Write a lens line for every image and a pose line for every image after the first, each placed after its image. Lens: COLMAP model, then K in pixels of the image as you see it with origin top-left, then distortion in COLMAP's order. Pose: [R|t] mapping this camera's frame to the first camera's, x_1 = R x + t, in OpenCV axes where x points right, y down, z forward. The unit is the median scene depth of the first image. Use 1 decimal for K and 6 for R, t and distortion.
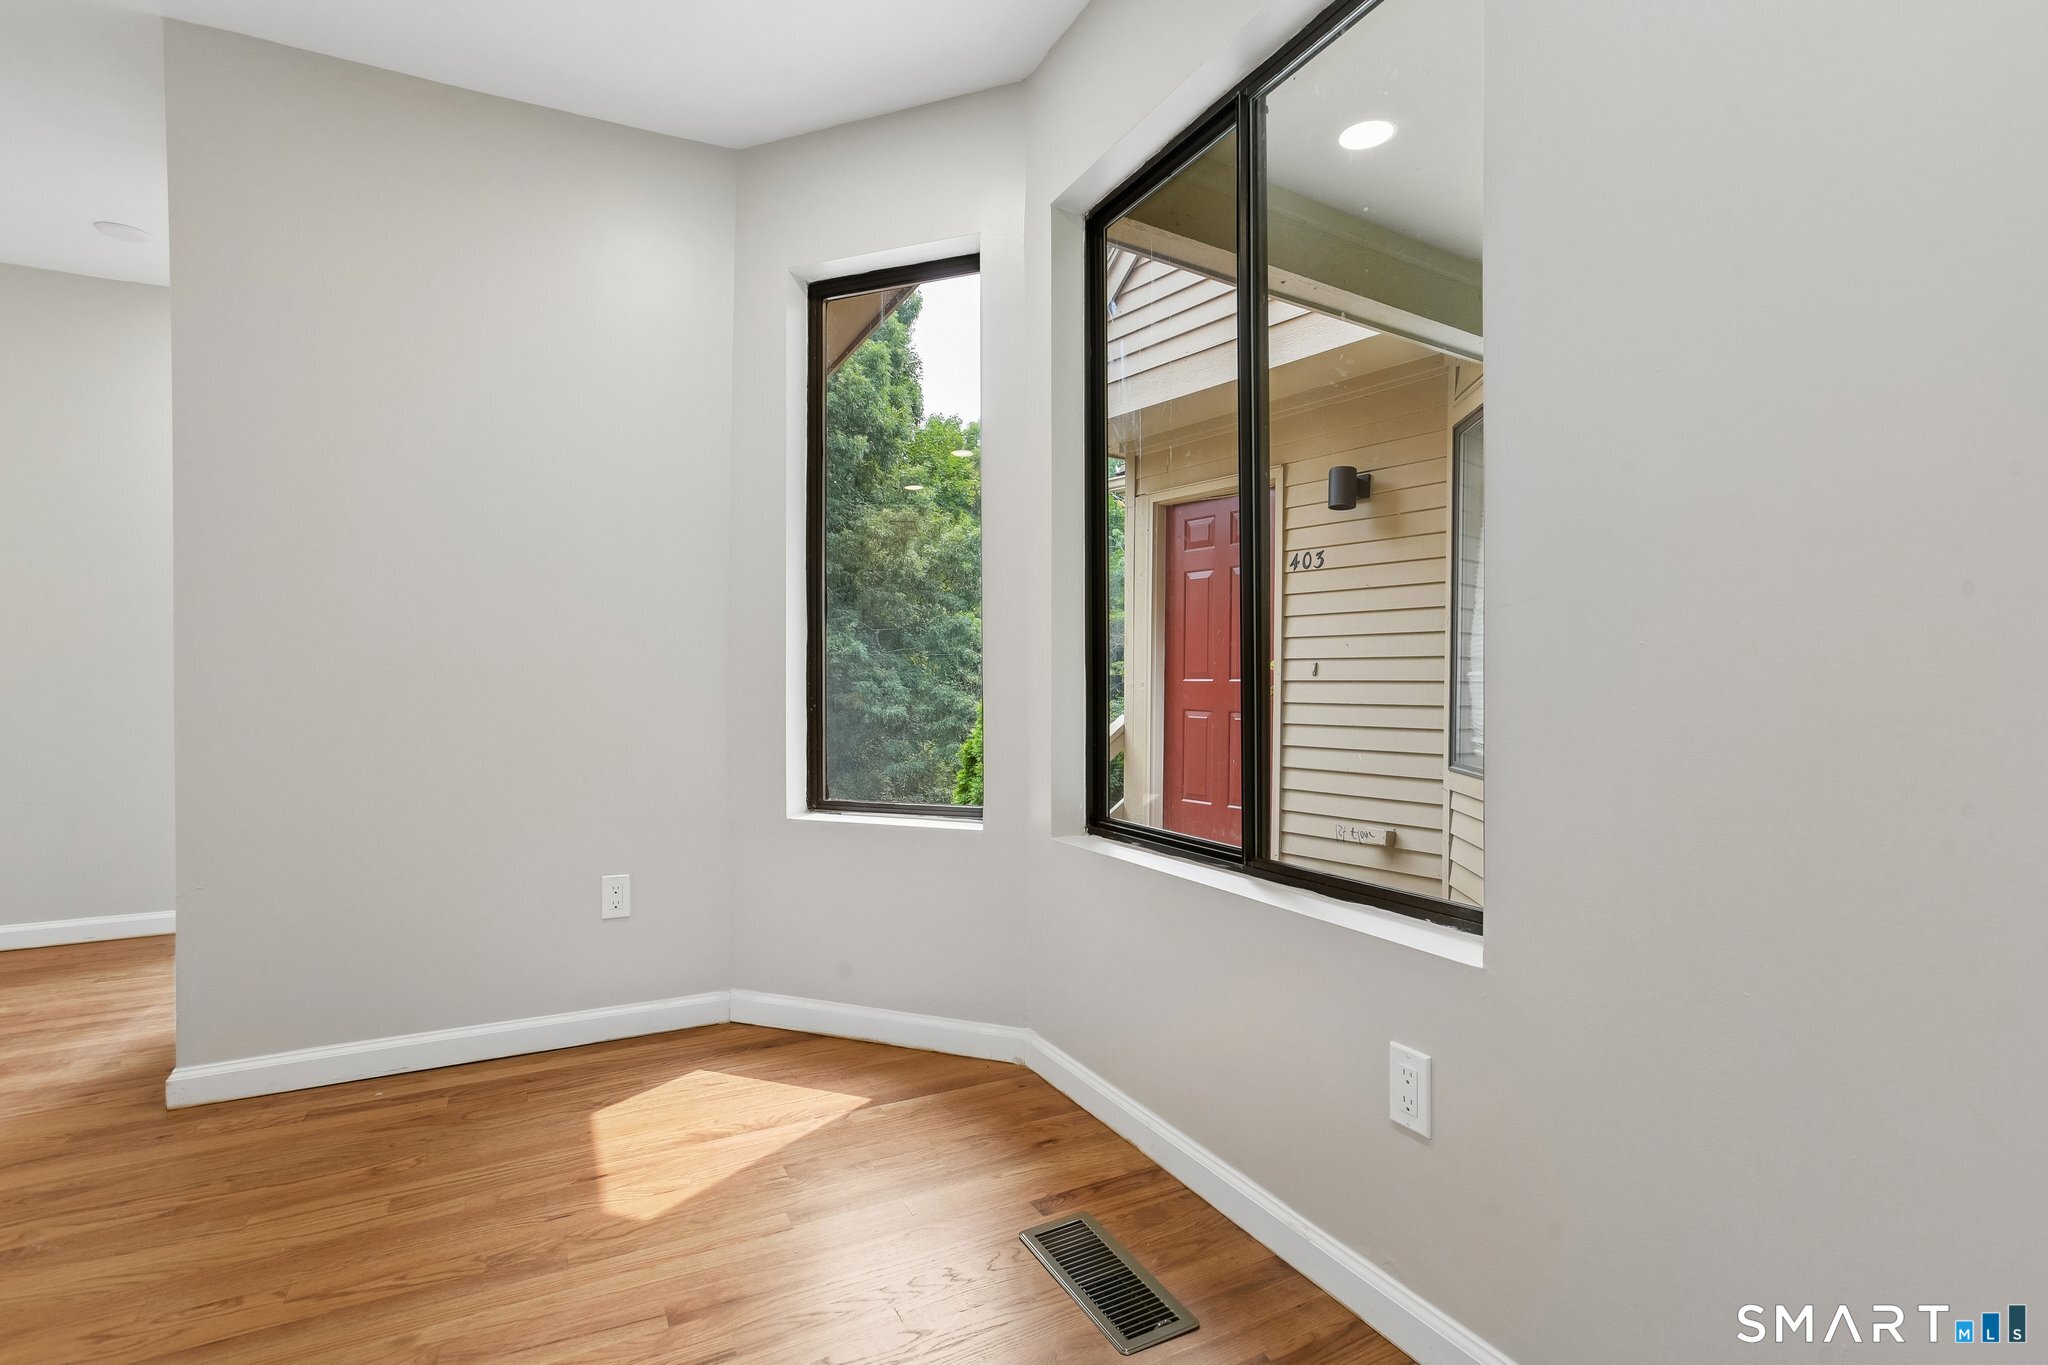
lens RADIAL K [[985.3, 0, 1042.3], [0, 985.3, 673.6], [0, 0, 1]] dist [-0.023697, 0.014372]
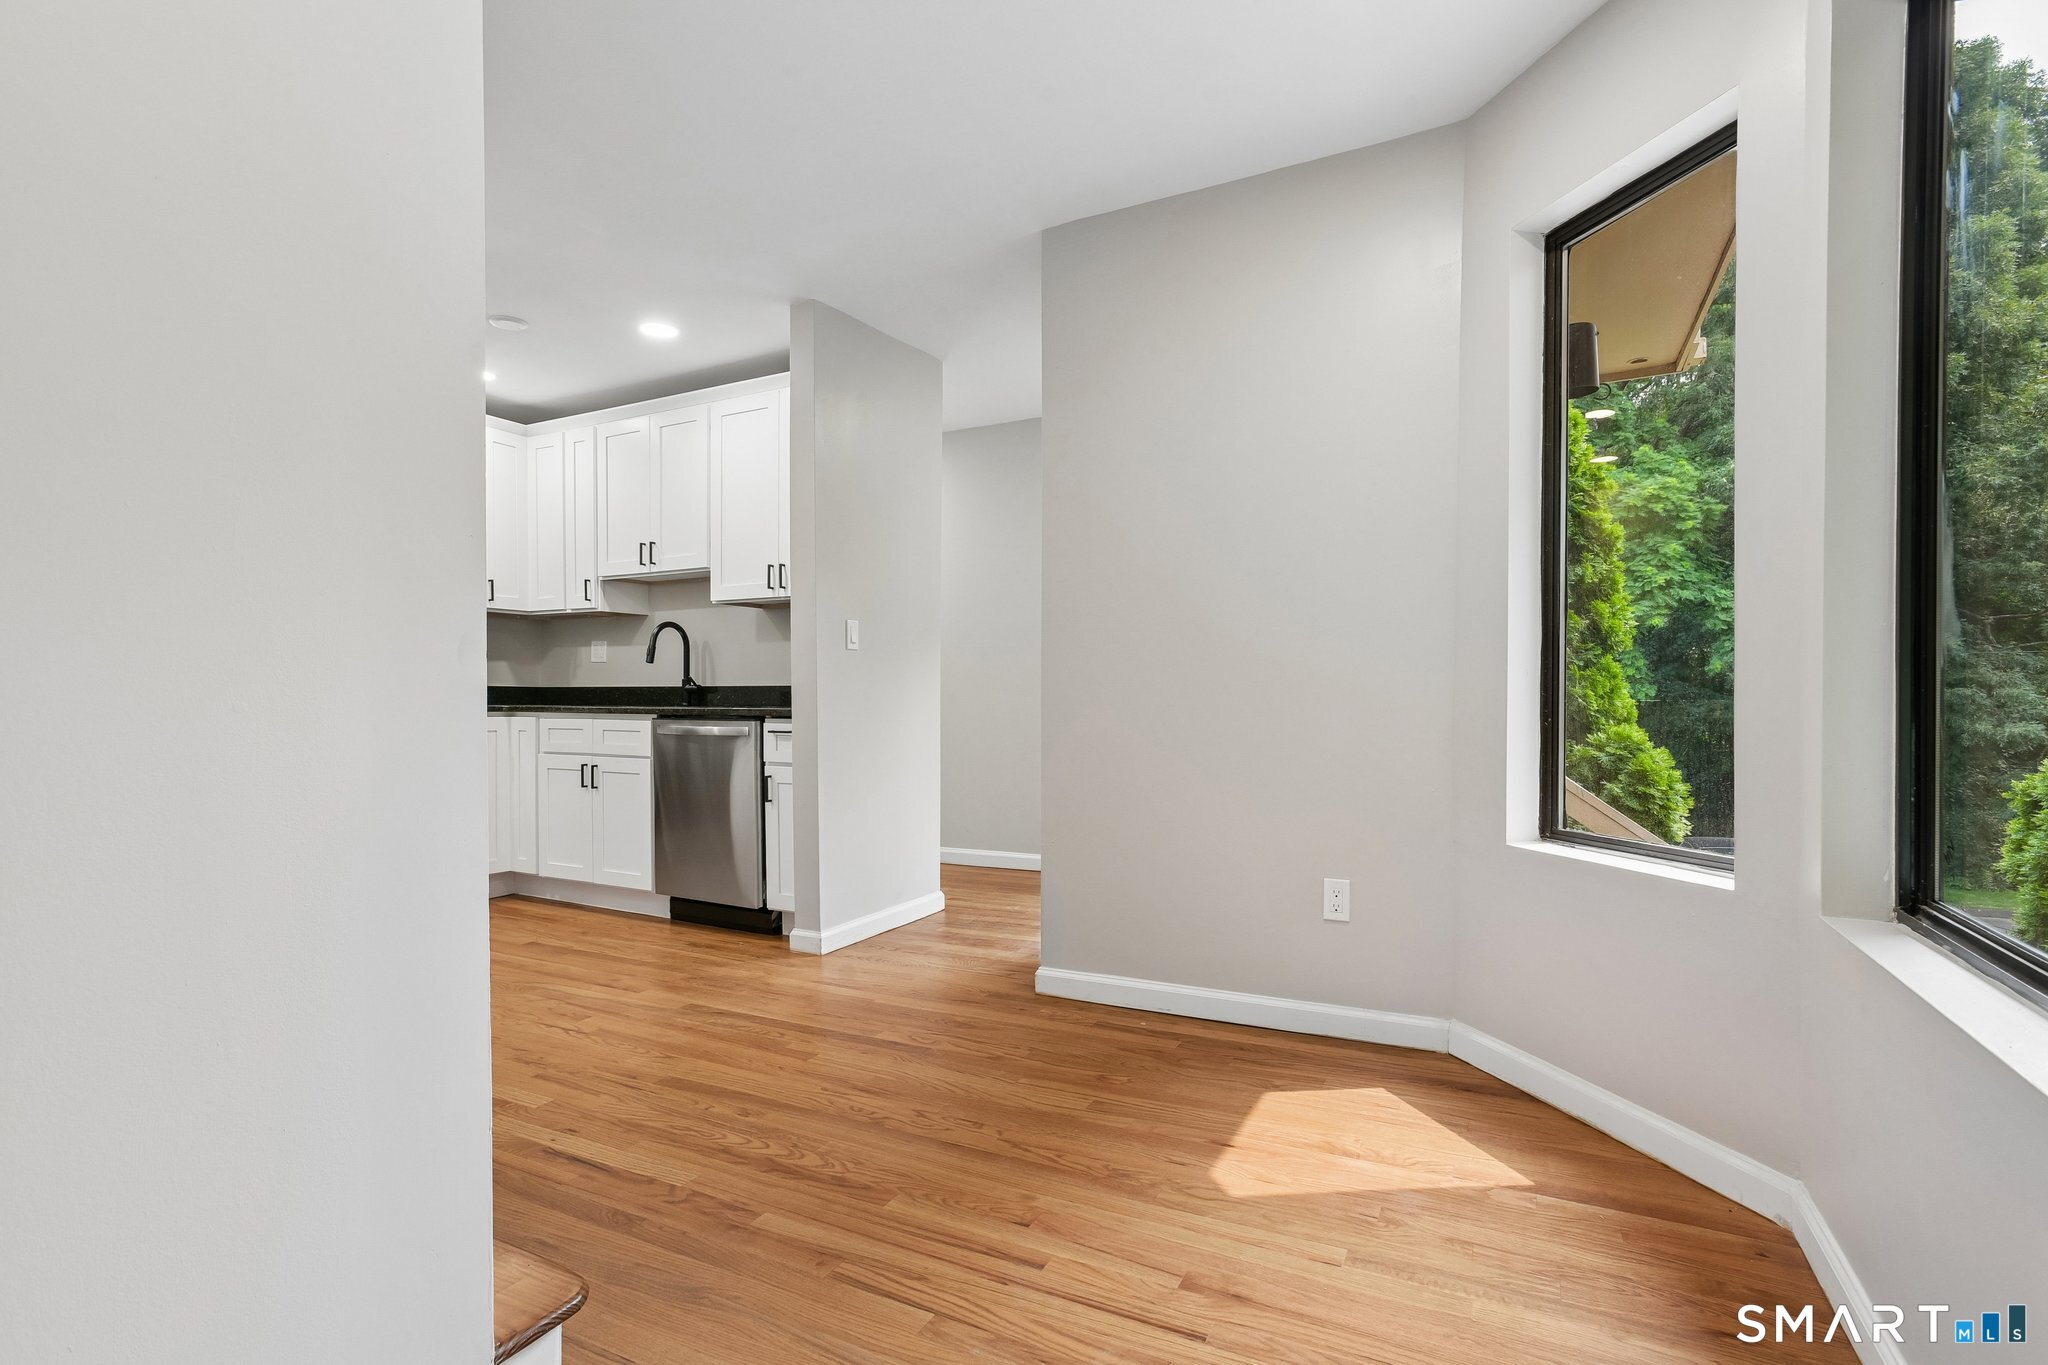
lens RADIAL K [[985.3, 0, 1012.0], [0, 985.3, 684.2], [0, 0, 1]] dist [-0.023697, 0.014372]
pose [[0.568452, -0.010693, -0.822647, 0.269017], [0.011609, 0.999920, -0.004976, 0.000223], [0.822635, -0.006722, 0.568530, 0.151106]]
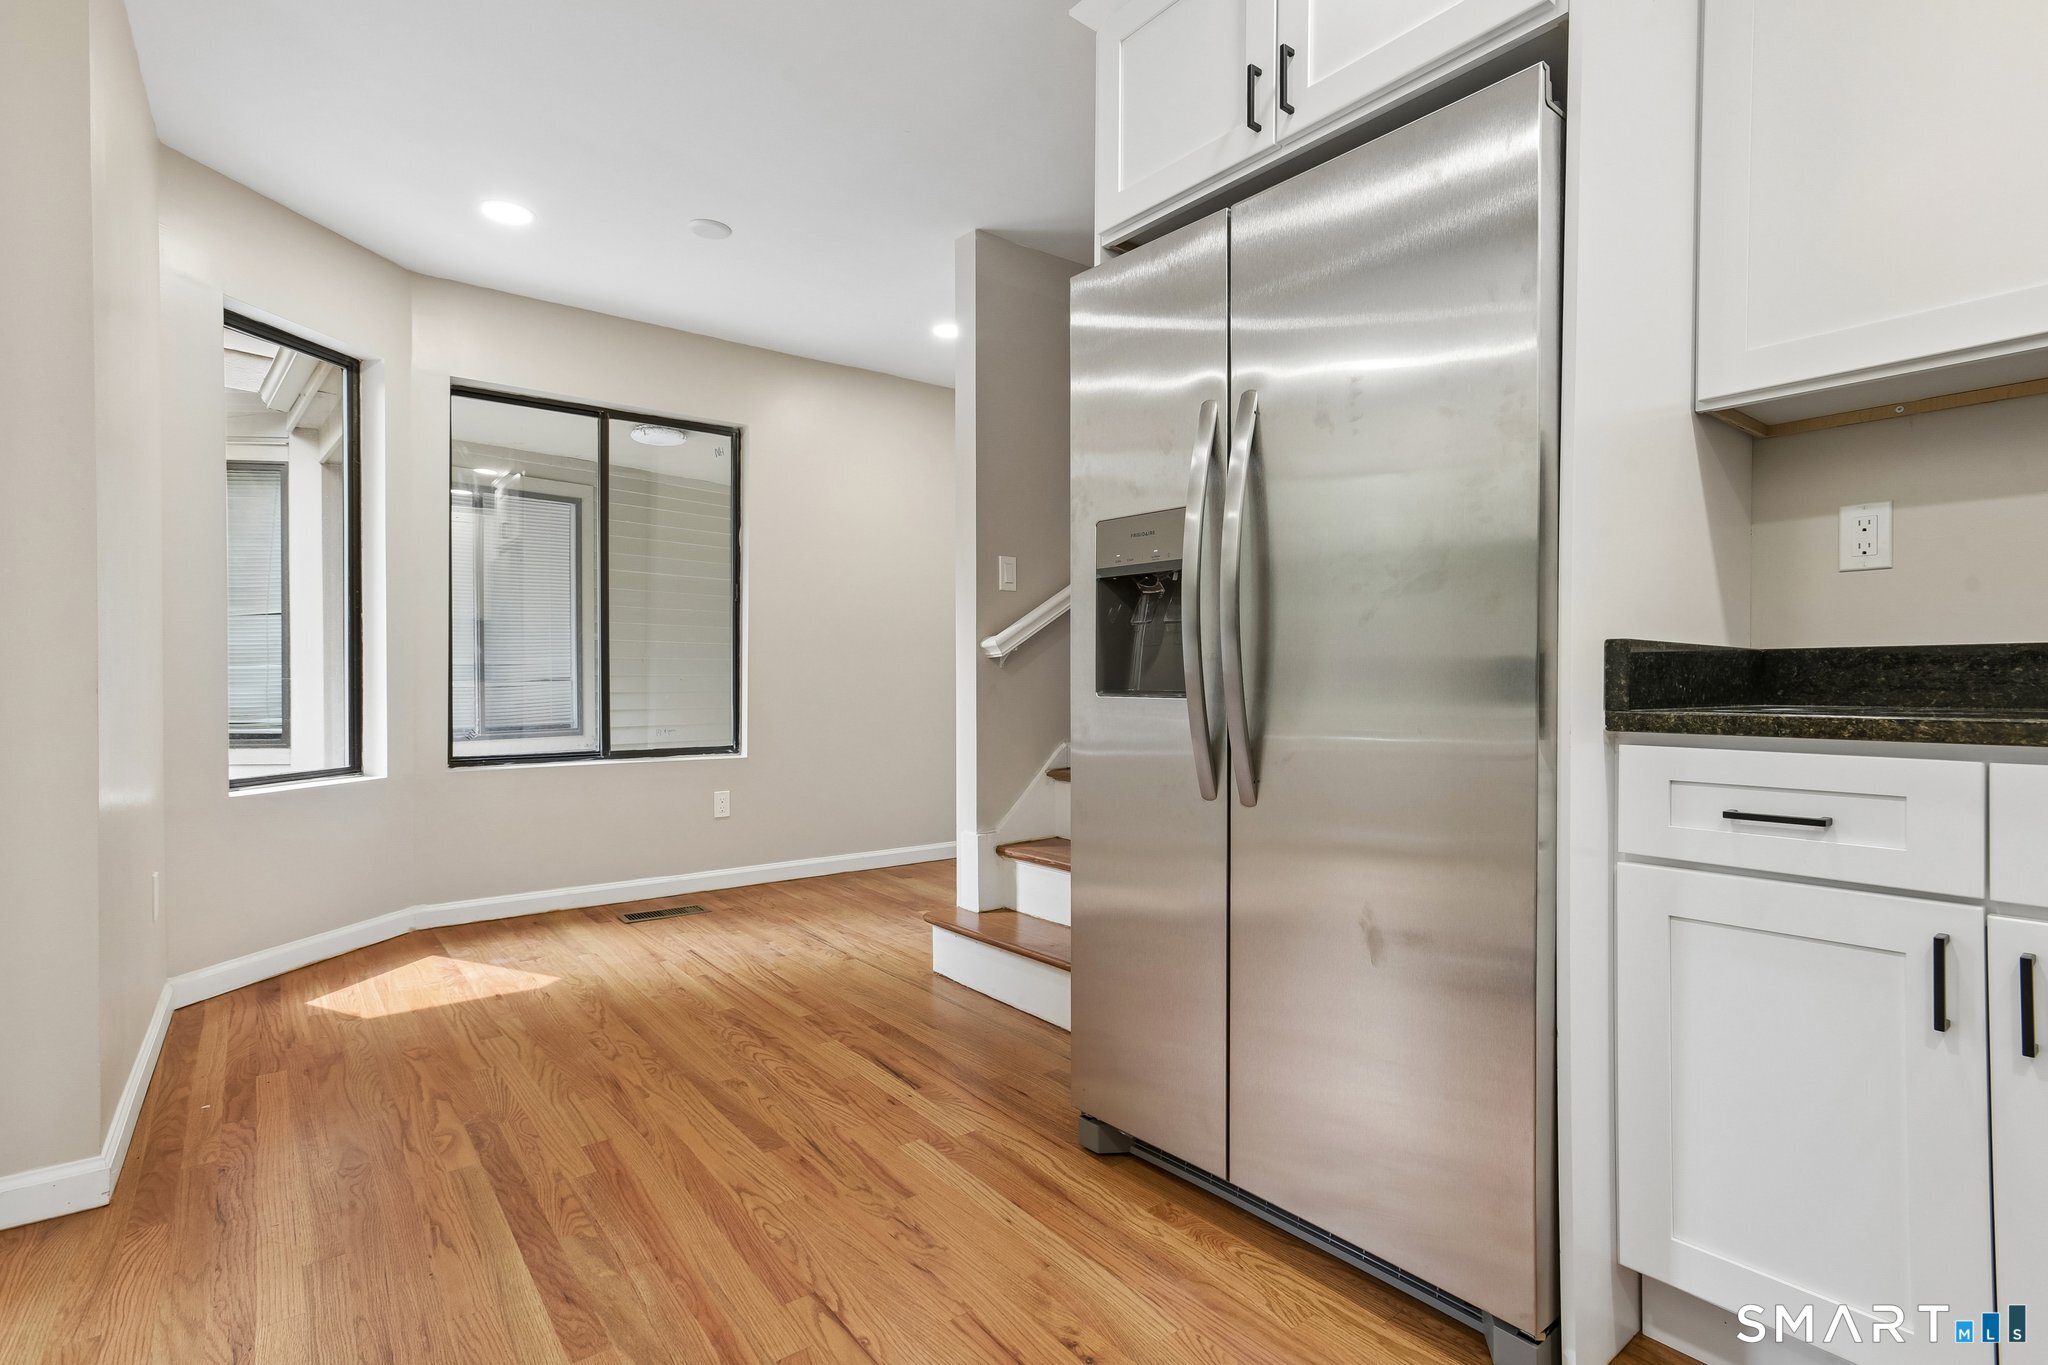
lens RADIAL K [[985.3, 0, 1017.7], [0, 985.3, 685.7], [0, 0, 1]] dist [-0.023697, 0.014372]
pose [[-0.181366, -0.008885, 0.983376, -1.787443], [-0.007088, 0.999945, 0.007727, 0.005290], [-0.983390, -0.005569, -0.181419, 0.399777]]
